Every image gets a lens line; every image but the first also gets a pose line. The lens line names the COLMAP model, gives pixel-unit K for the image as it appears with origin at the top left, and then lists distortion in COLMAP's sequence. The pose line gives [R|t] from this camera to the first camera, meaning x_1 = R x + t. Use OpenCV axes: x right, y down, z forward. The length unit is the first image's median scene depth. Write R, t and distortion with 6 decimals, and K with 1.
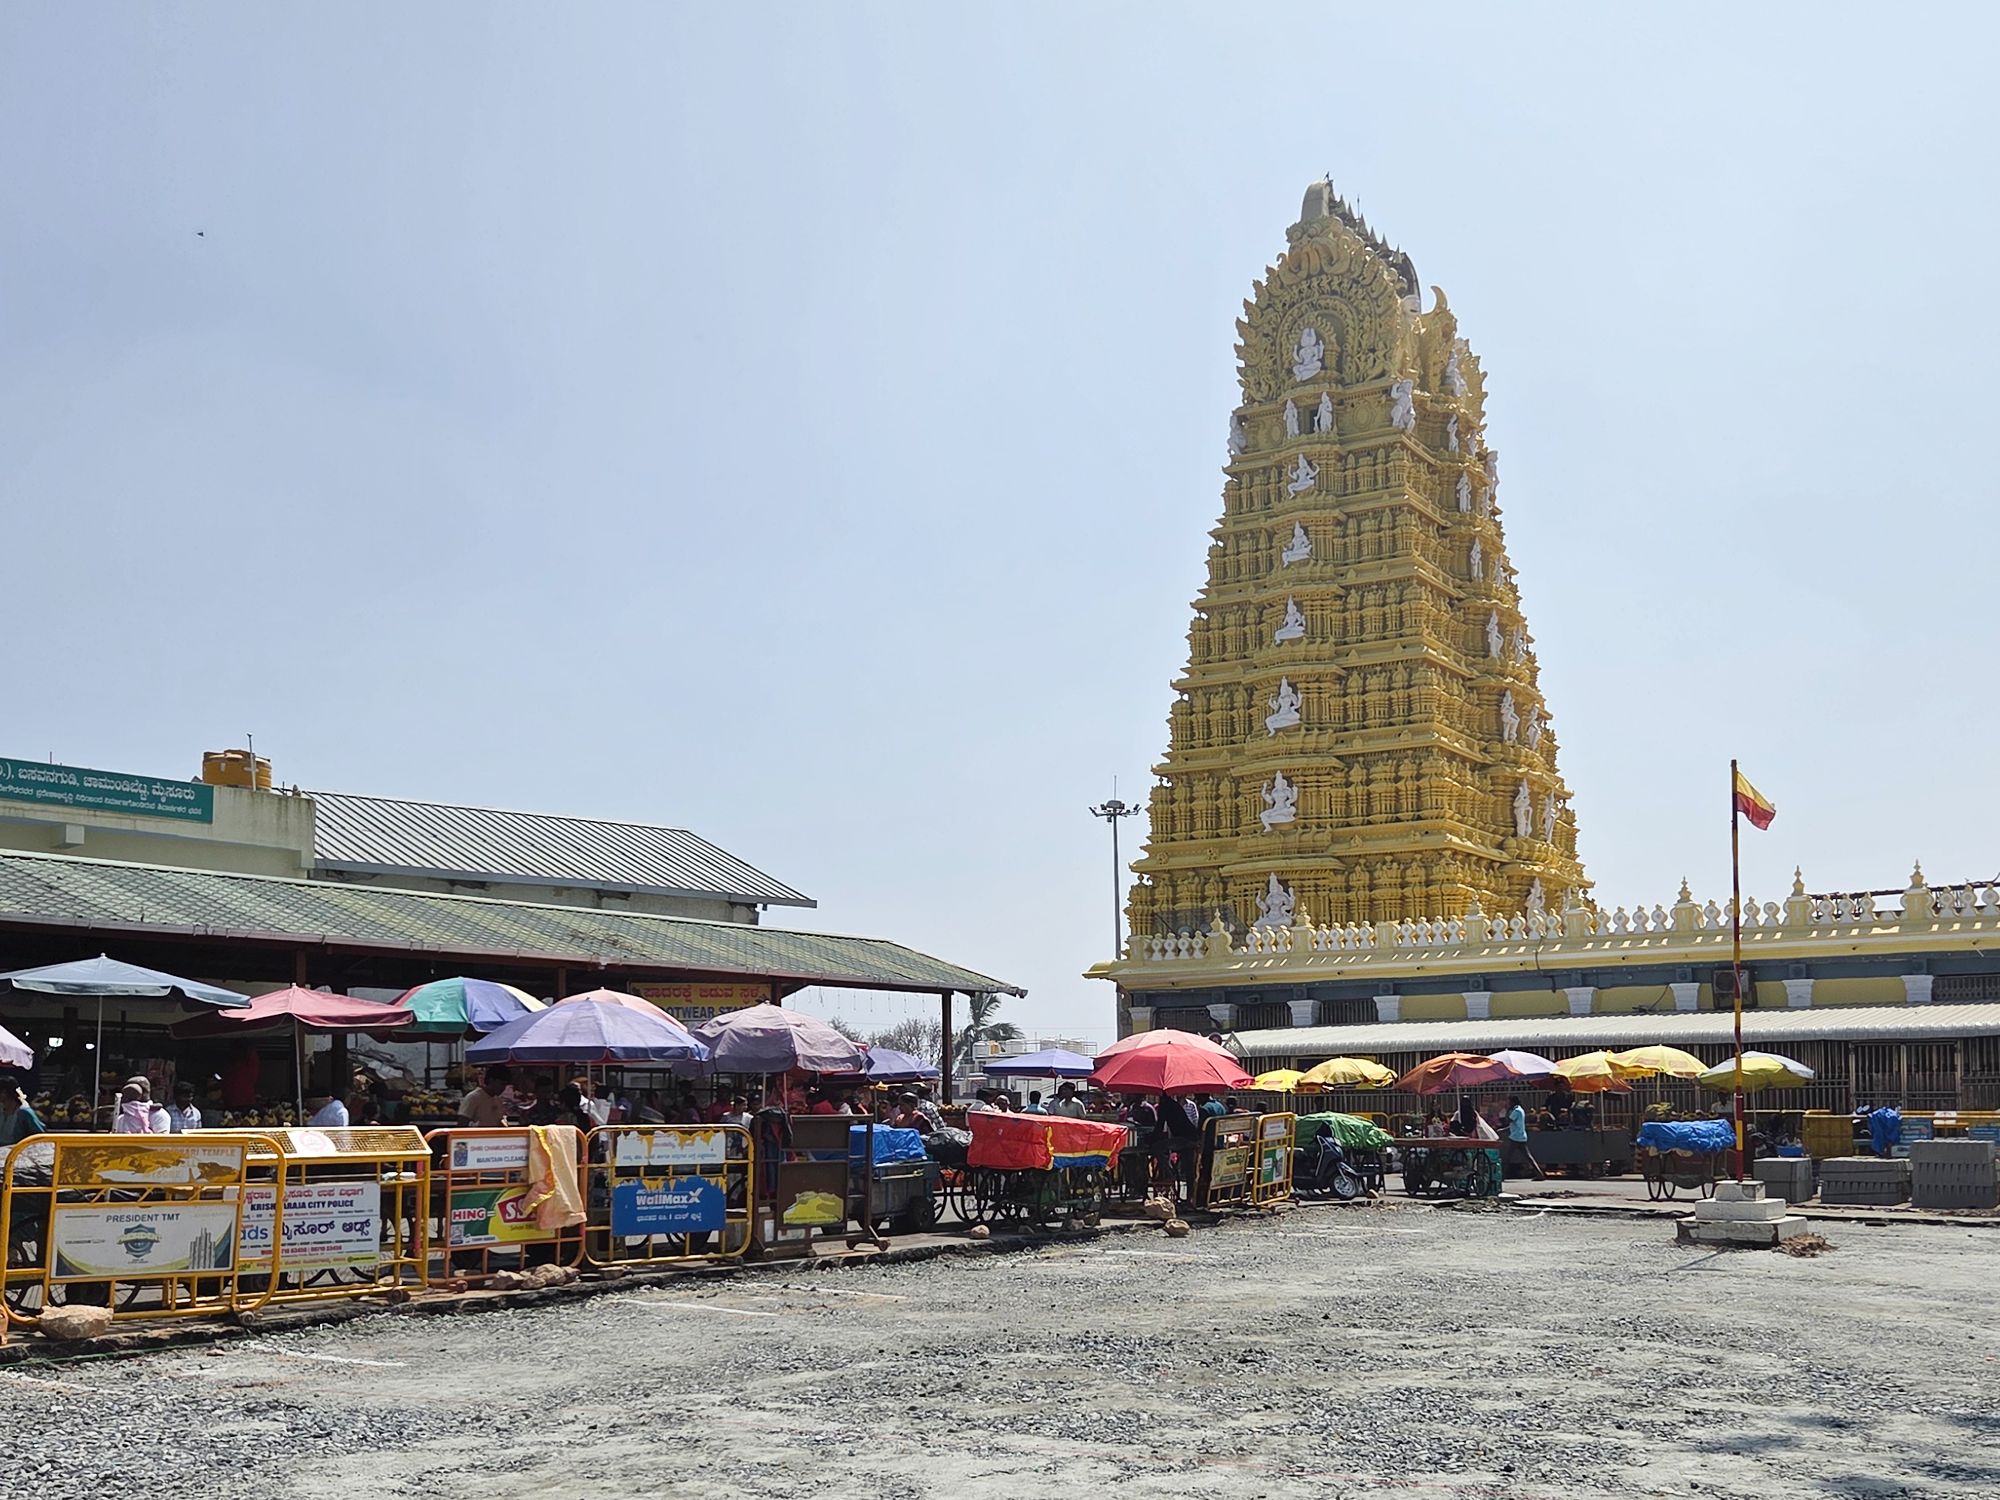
lens RADIAL K [[2043.0, 0, 1089.2], [0, 2043.0, 1087.0], [0, 0, 1]] dist [-0.001309, 0.005927]
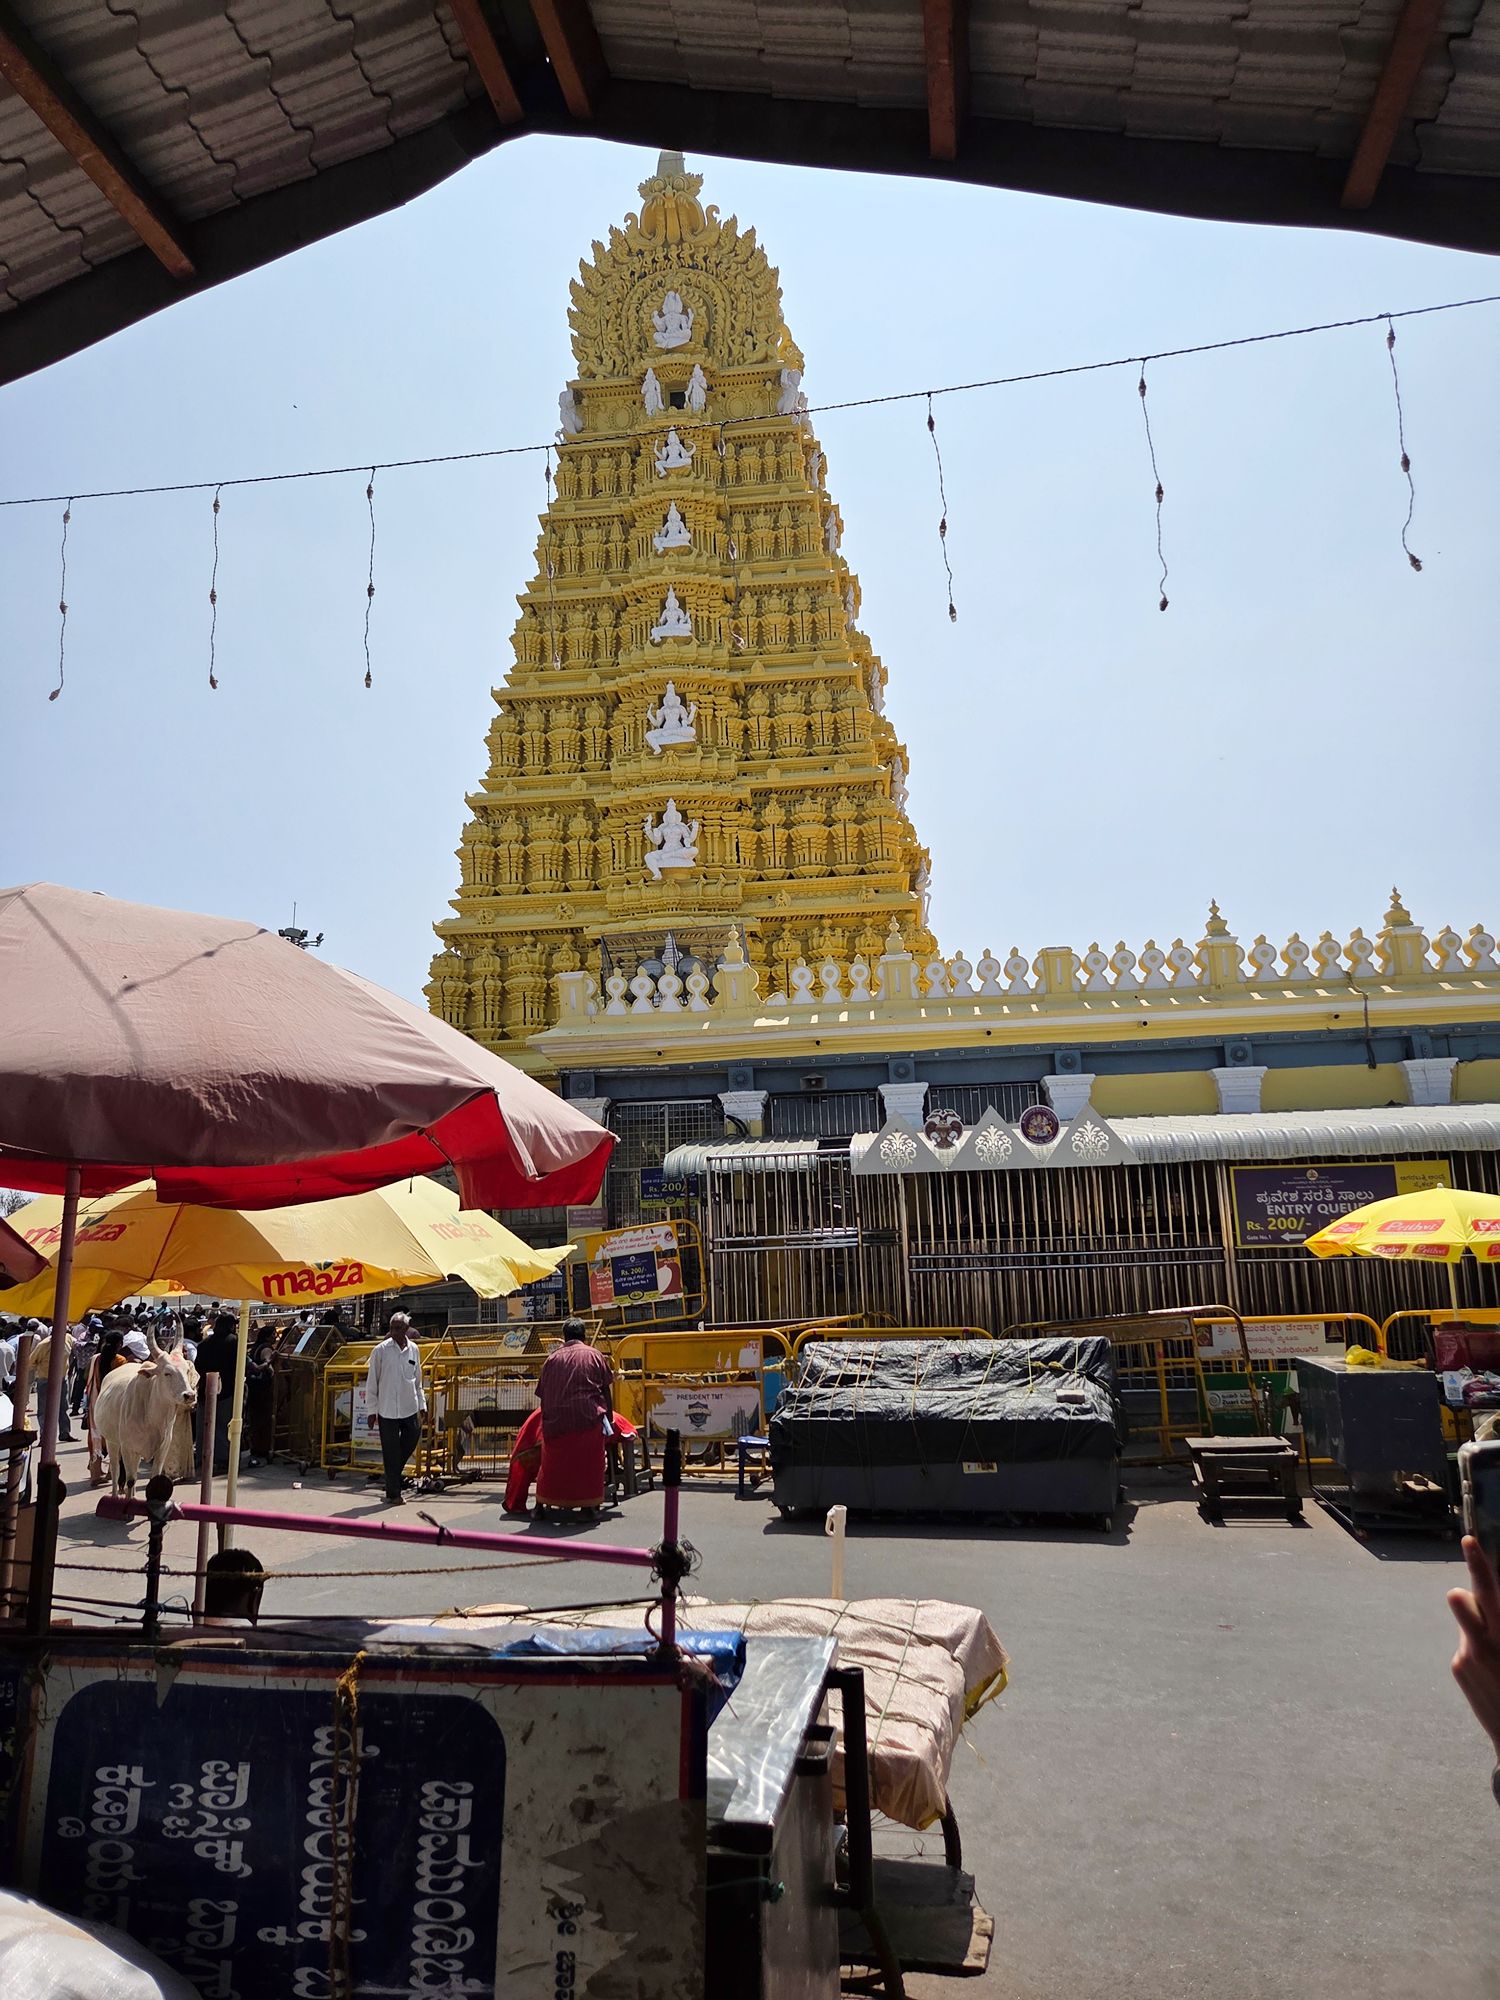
lens RADIAL K [[1336.2, 0, 750.0], [0, 1336.2, 1000.0], [0, 0, 1]] dist [0.061893, -0.049343]
pose [[0.907429, 0.057751, 0.416217, -0.073308], [0.018138, 0.984204, -0.176105, -0.000957], [-0.419813, 0.167352, 0.892048, 0.566373]]
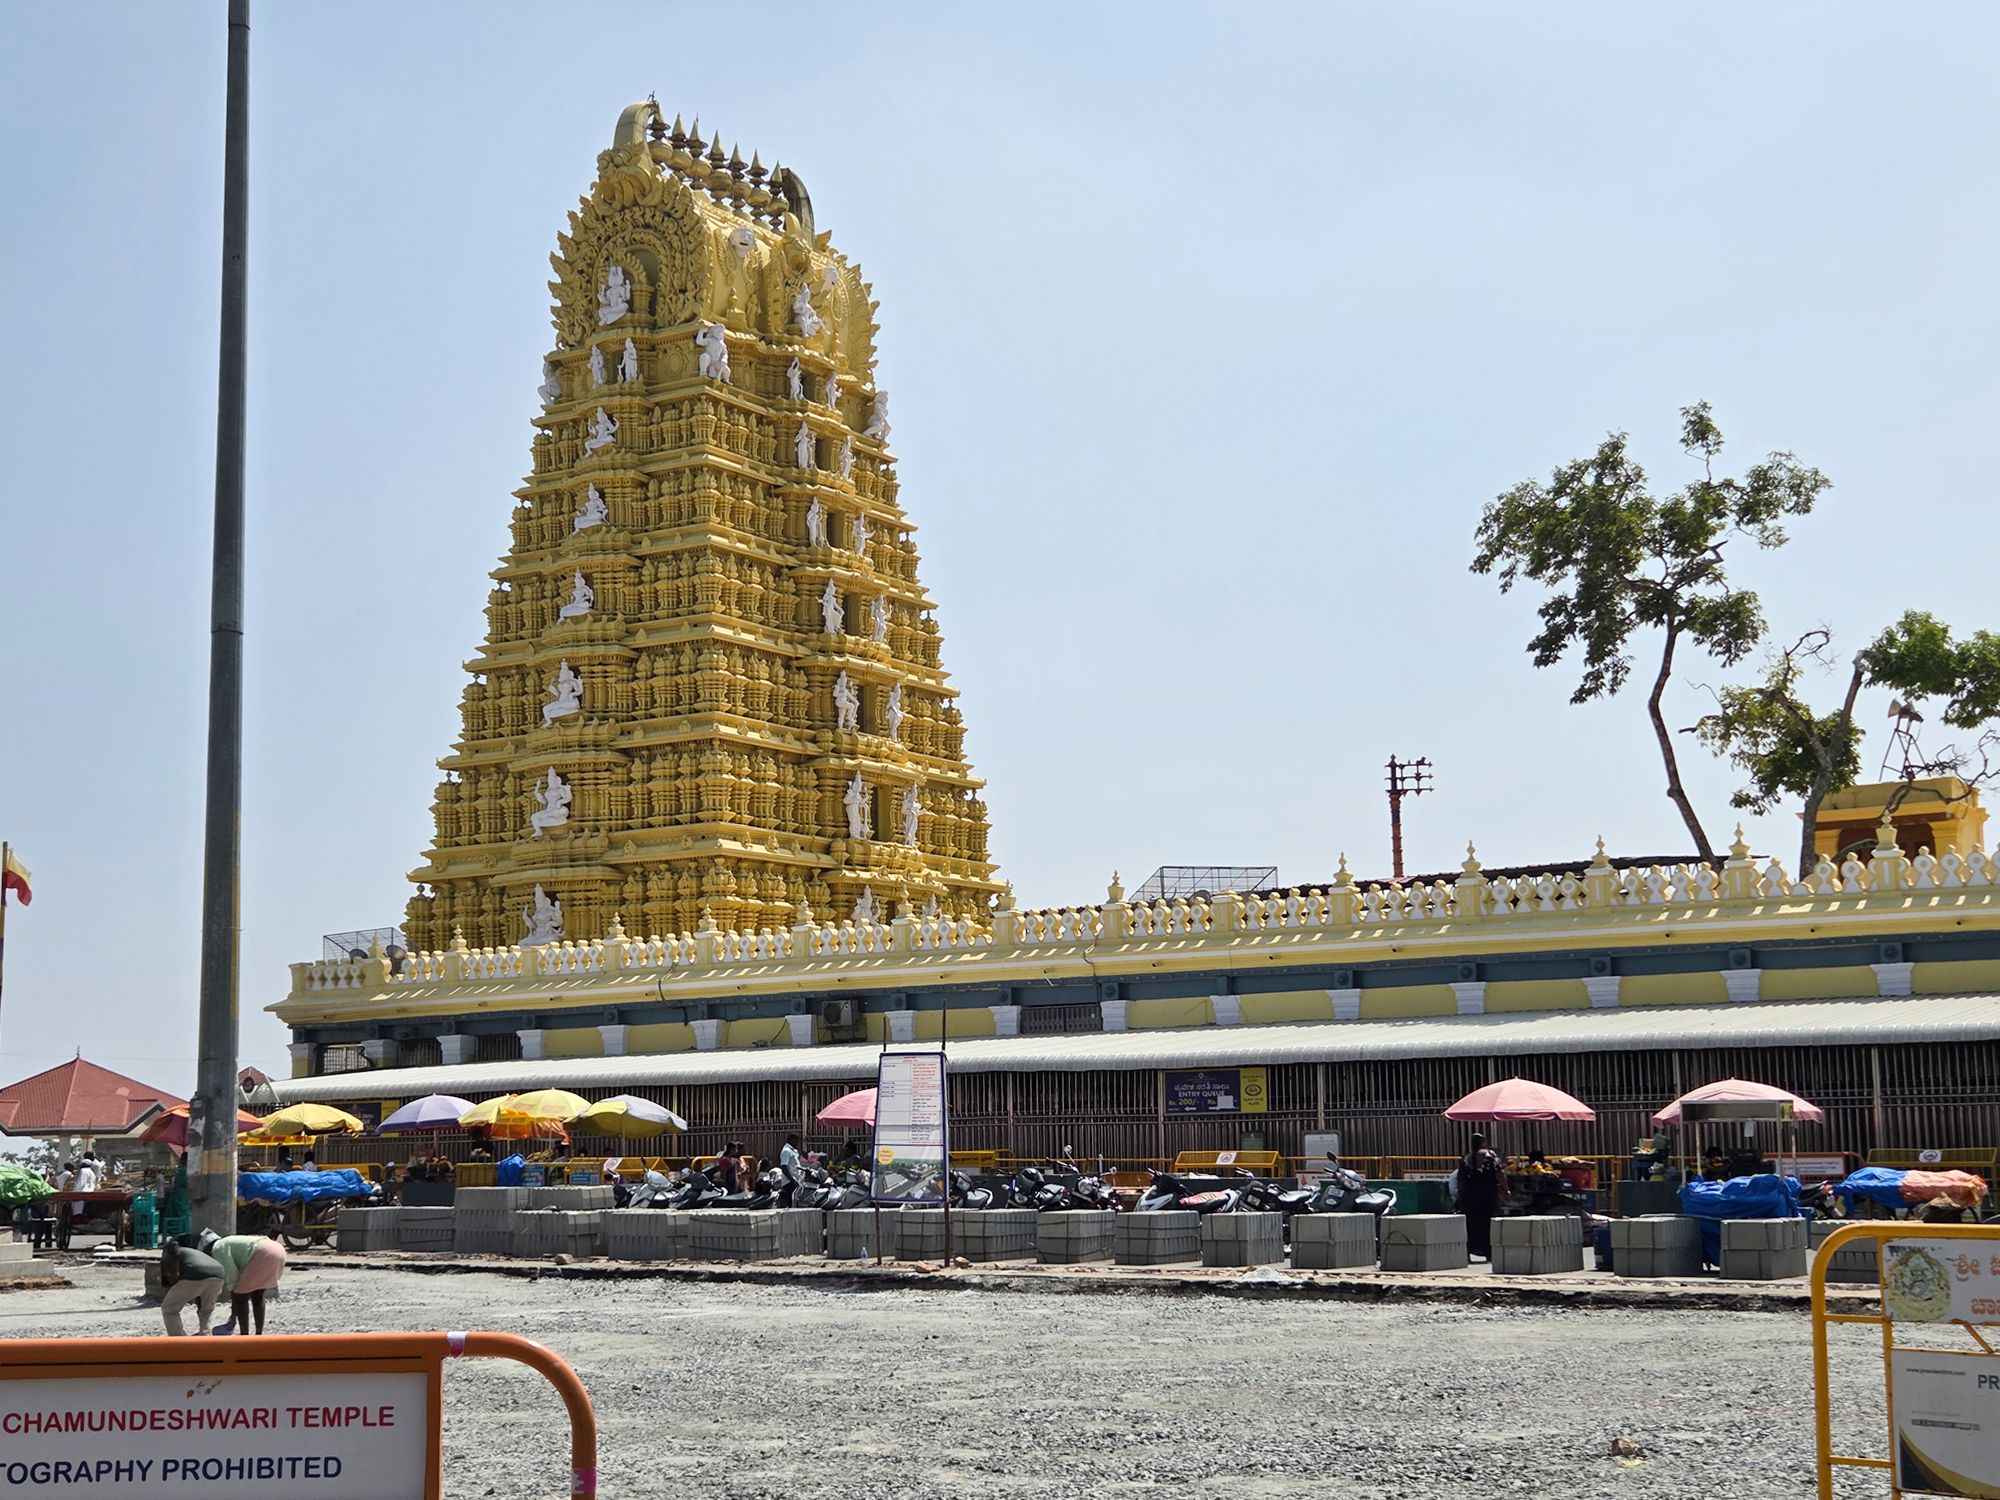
lens RADIAL K [[2797.1, 0, 997.7], [0, 2797.1, 792.4], [0, 0, 1]] dist [0.154393, -1.016611]
pose [[0.999600, -0.008644, -0.026913, 0.308698], [0.005372, 0.992838, -0.119343, -0.000287], [0.027751, 0.119151, 0.992488, -0.176214]]
